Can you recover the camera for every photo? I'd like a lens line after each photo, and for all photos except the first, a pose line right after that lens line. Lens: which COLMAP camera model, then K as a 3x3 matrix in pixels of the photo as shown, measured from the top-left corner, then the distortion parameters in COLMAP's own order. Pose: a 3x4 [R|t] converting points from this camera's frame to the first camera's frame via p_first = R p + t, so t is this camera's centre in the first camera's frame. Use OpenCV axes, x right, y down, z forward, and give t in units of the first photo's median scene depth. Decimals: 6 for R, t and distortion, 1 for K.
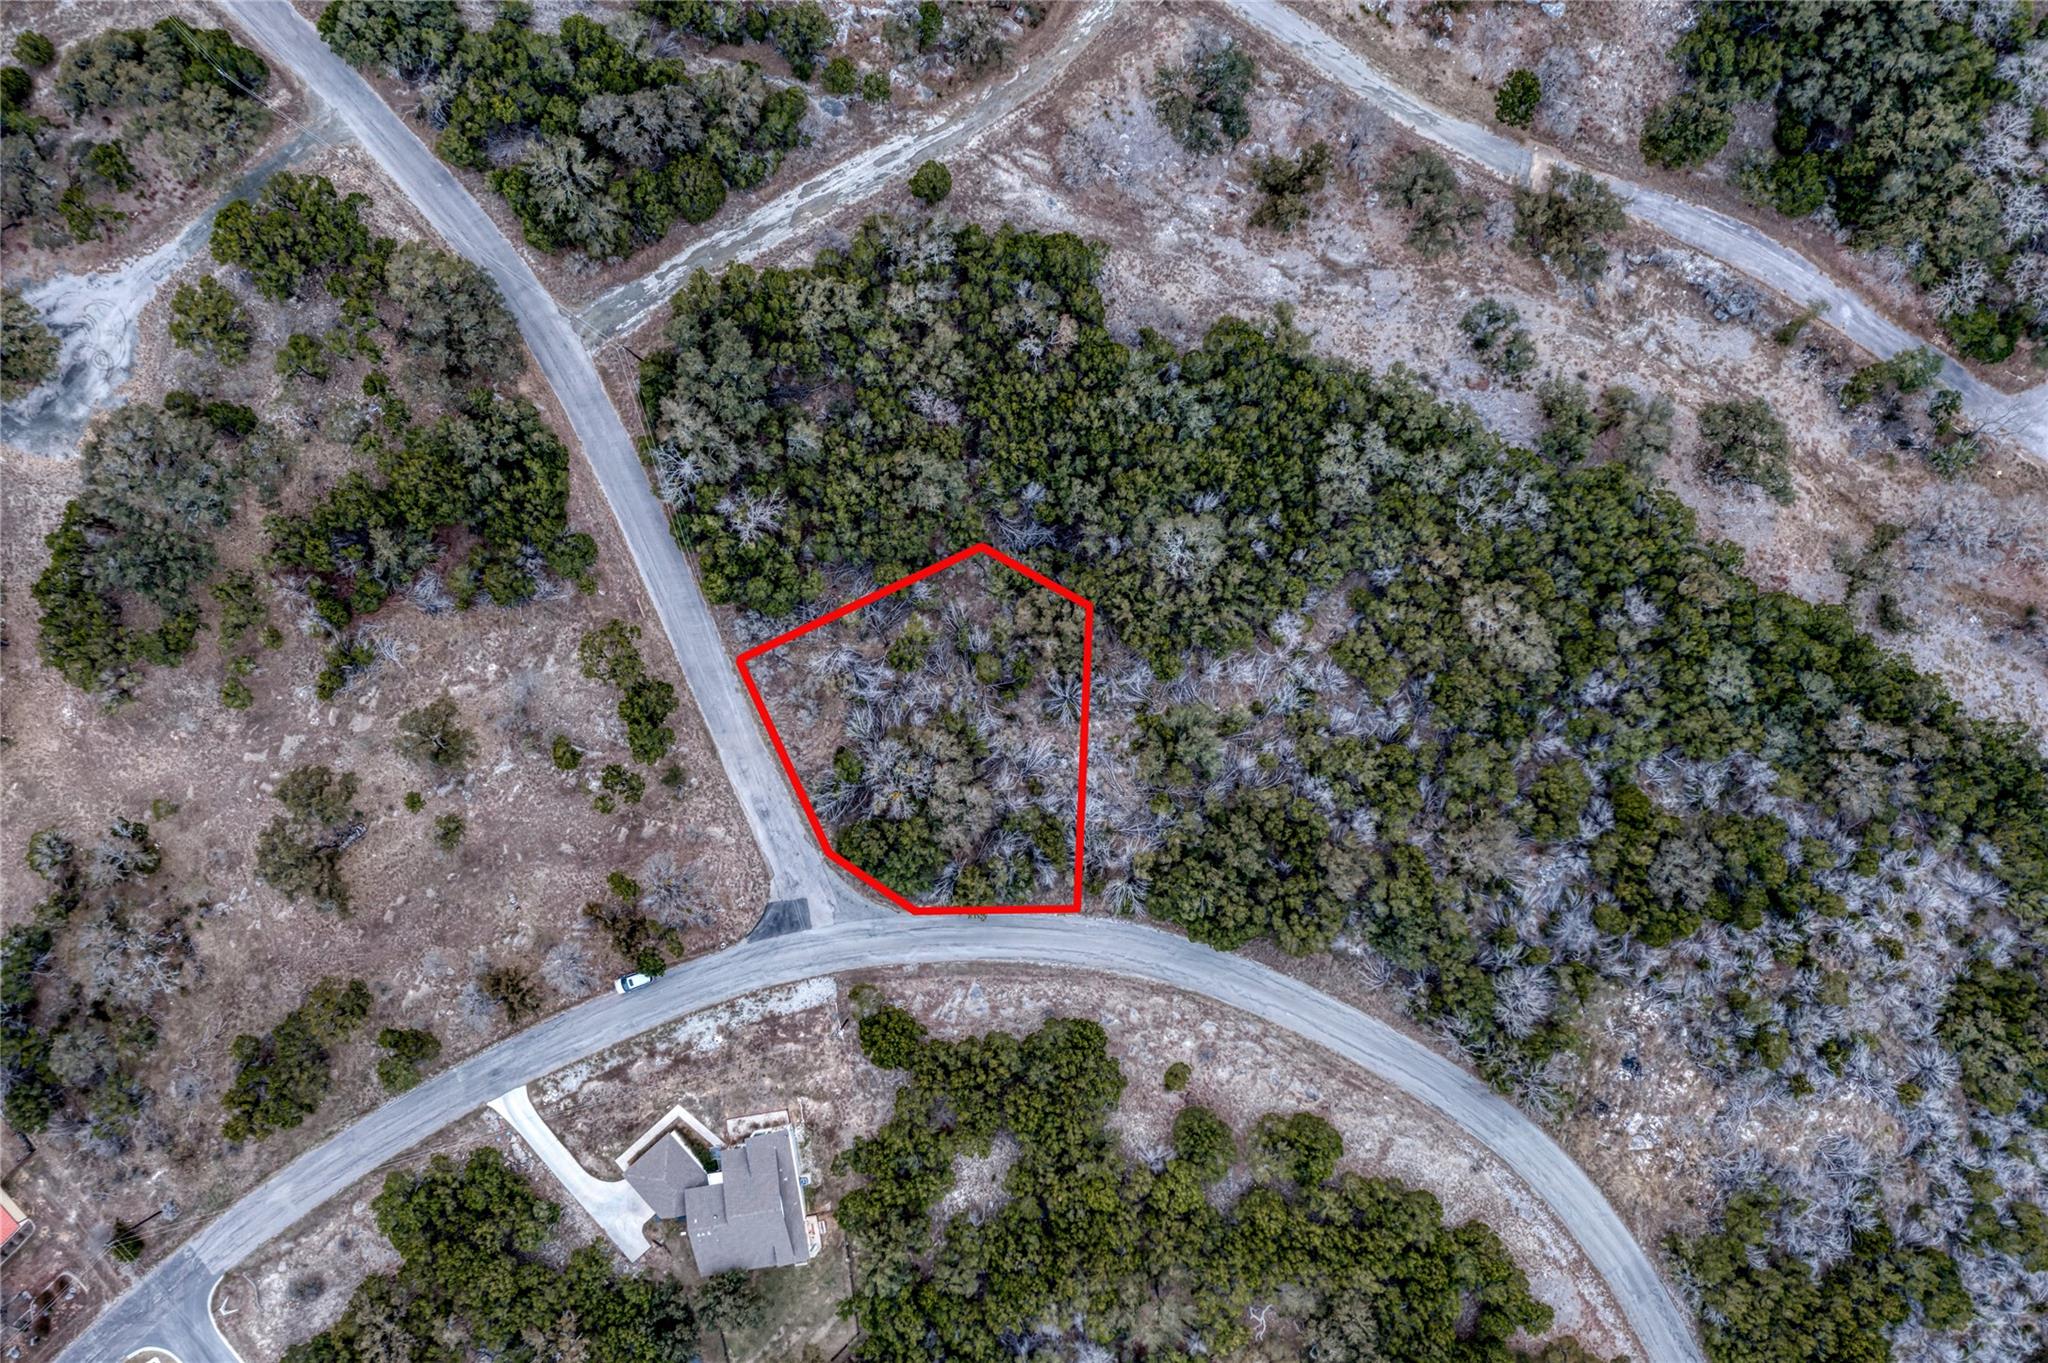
lens RADIAL K [[1619.9, 0, 1029.0], [0, 1619.9, 678.5], [0, 0, 1]] dist [-0.014901, -0.009610]
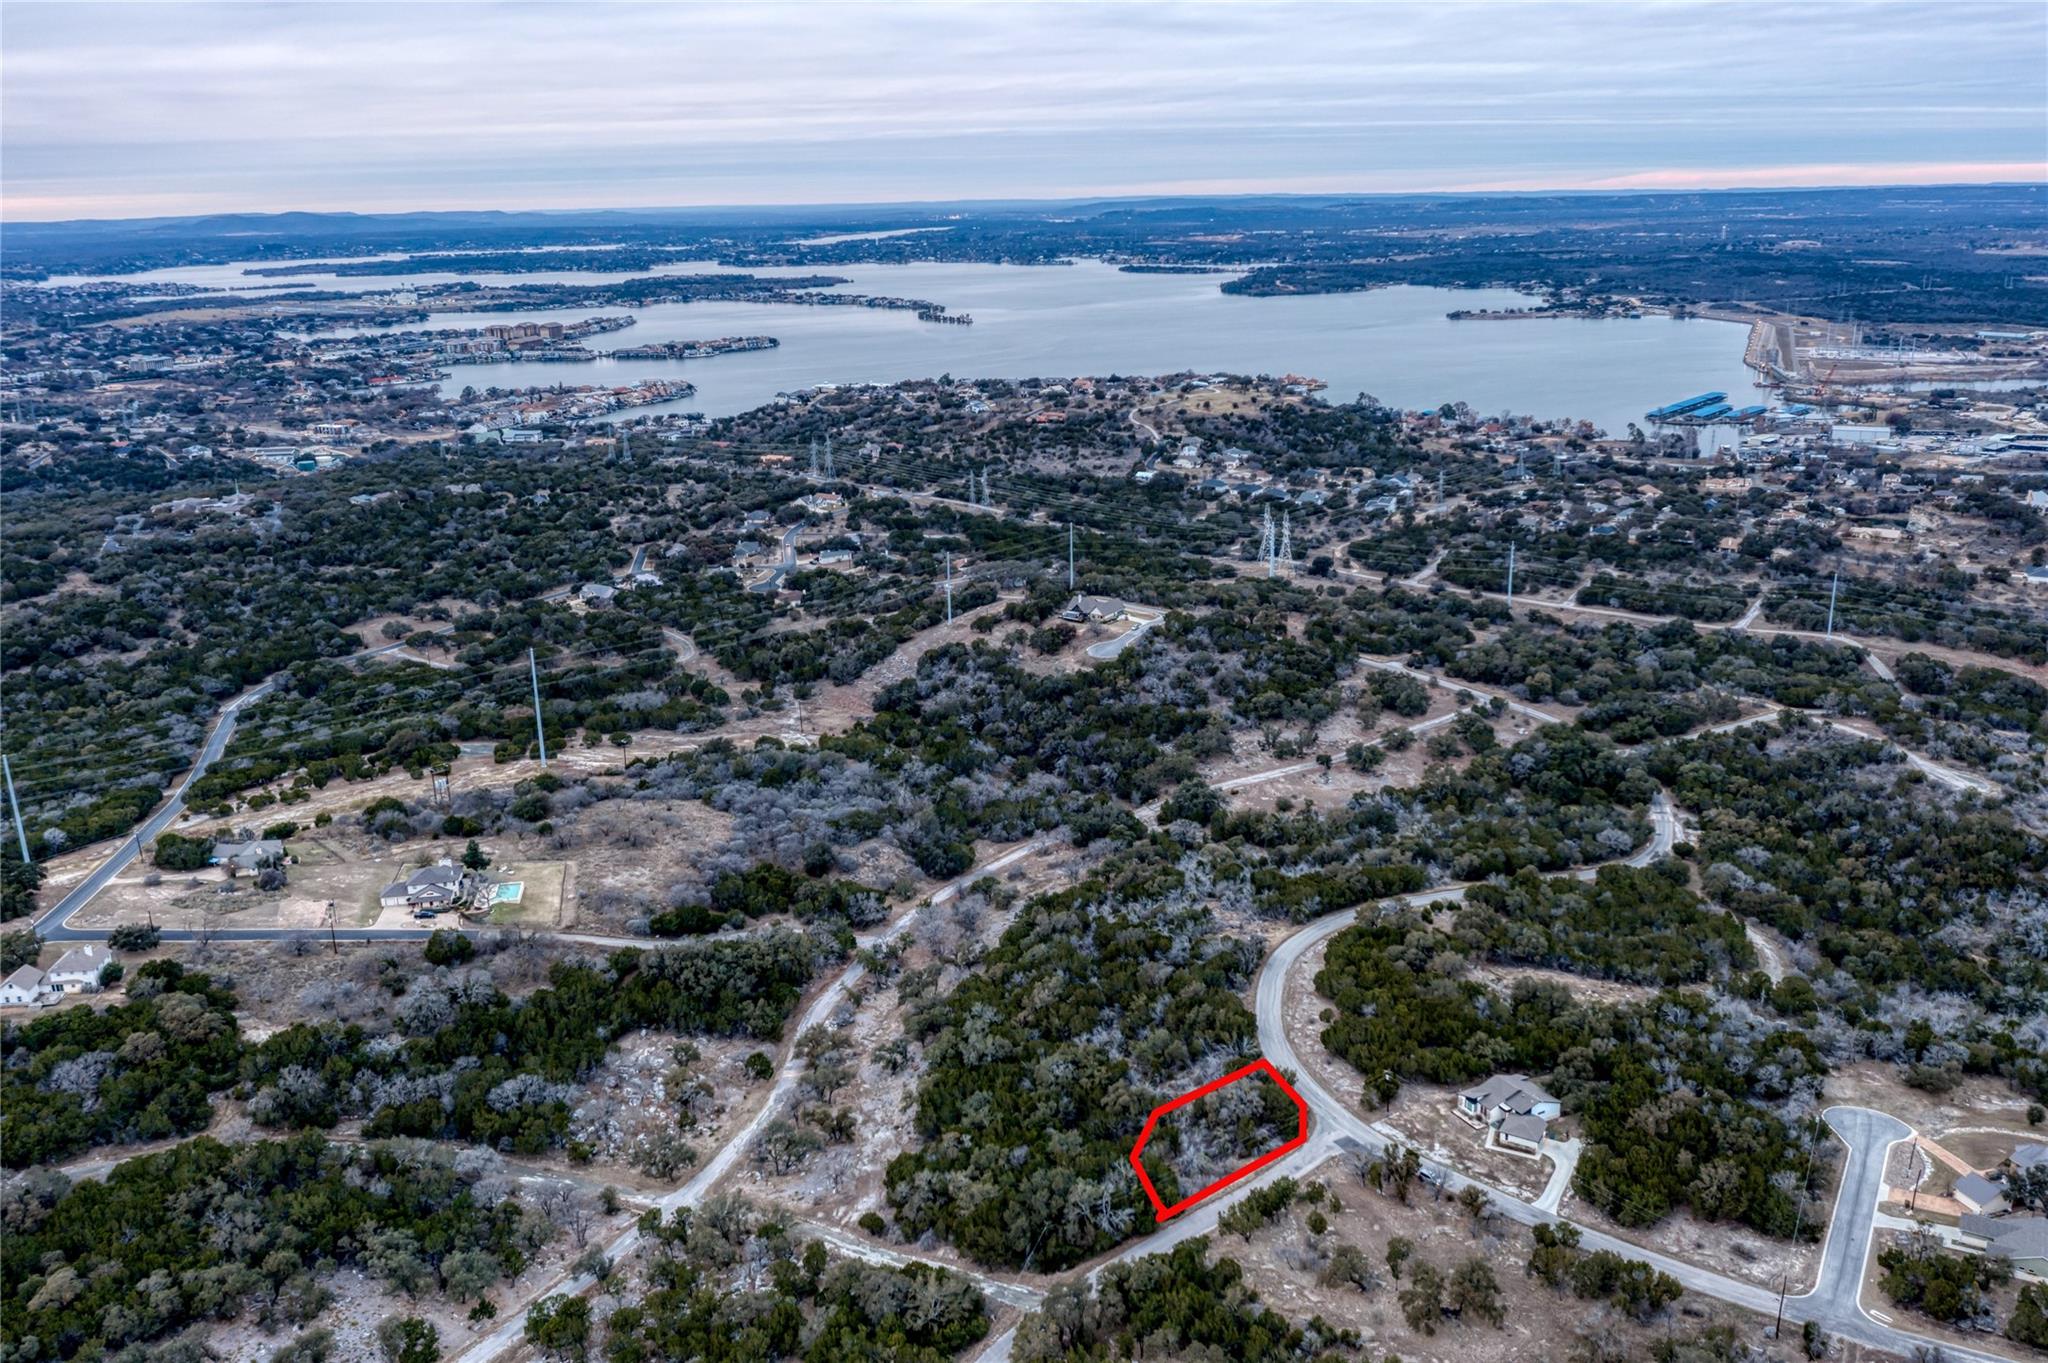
lens RADIAL K [[1619.9, 0, 1029.0], [0, 1619.9, 678.5], [0, 0, 1]] dist [-0.014901, -0.009610]
pose [[-0.288709, -0.234646, 0.928218, -1.452825], [0.957218, -0.090496, 0.274853, -0.562703], [0.019507, 0.967859, 0.250734, 0.139473]]
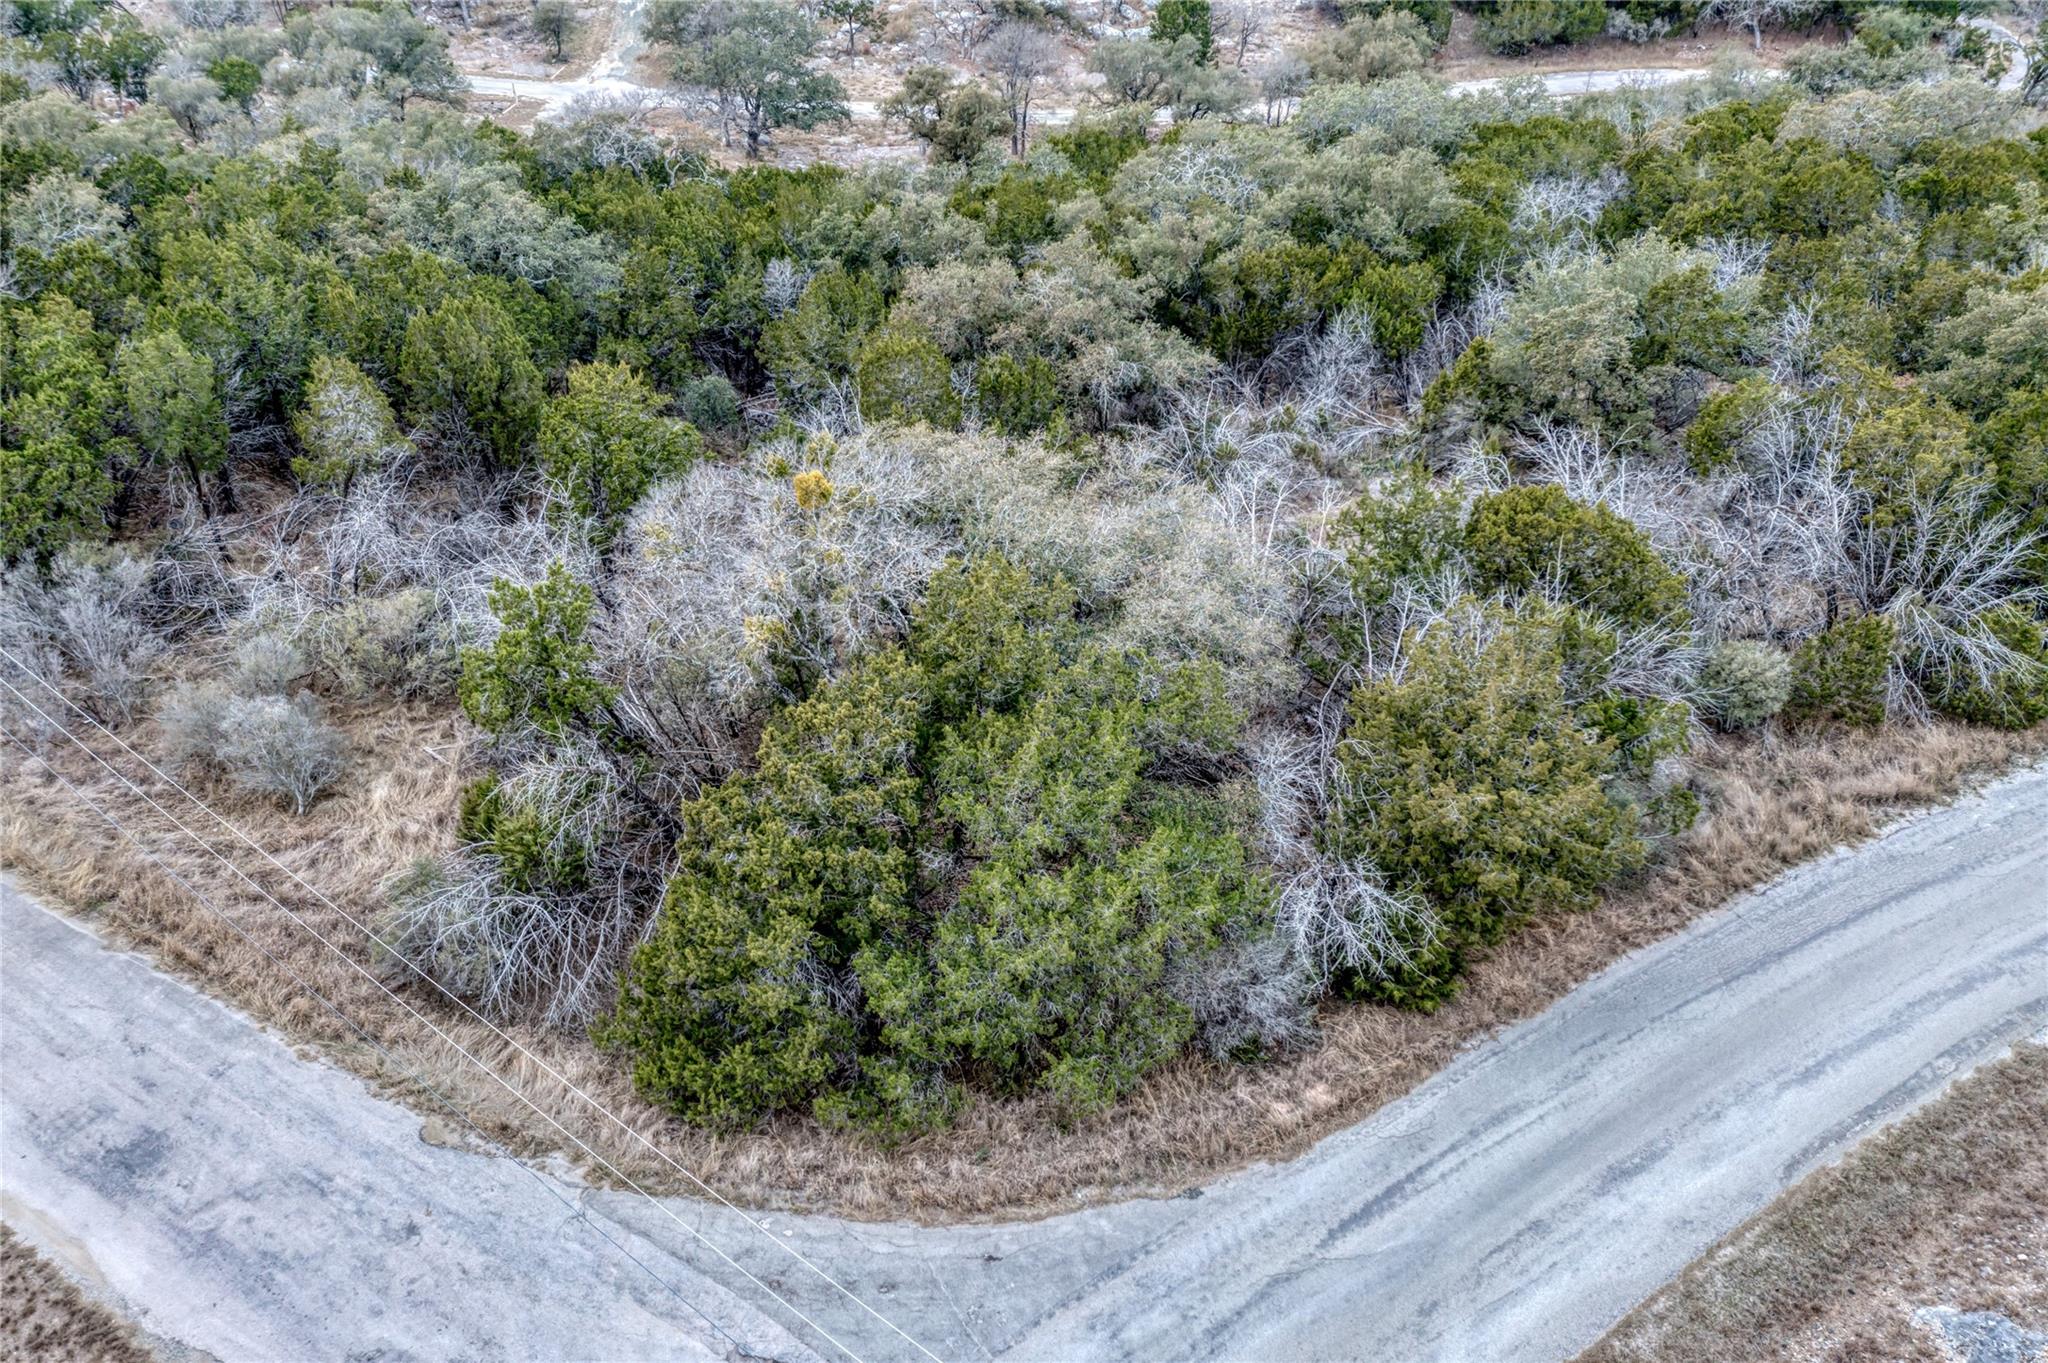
lens RADIAL K [[1621.1, 0, 1029.1], [0, 1621.1, 684.1], [0, 0, 1]] dist [-0.021308, 0.002925]
pose [[0.839792, -0.315067, 0.442135, -0.146129], [0.542903, 0.491046, -0.681270, 0.217104], [-0.002463, 0.812162, 0.583427, 0.879957]]
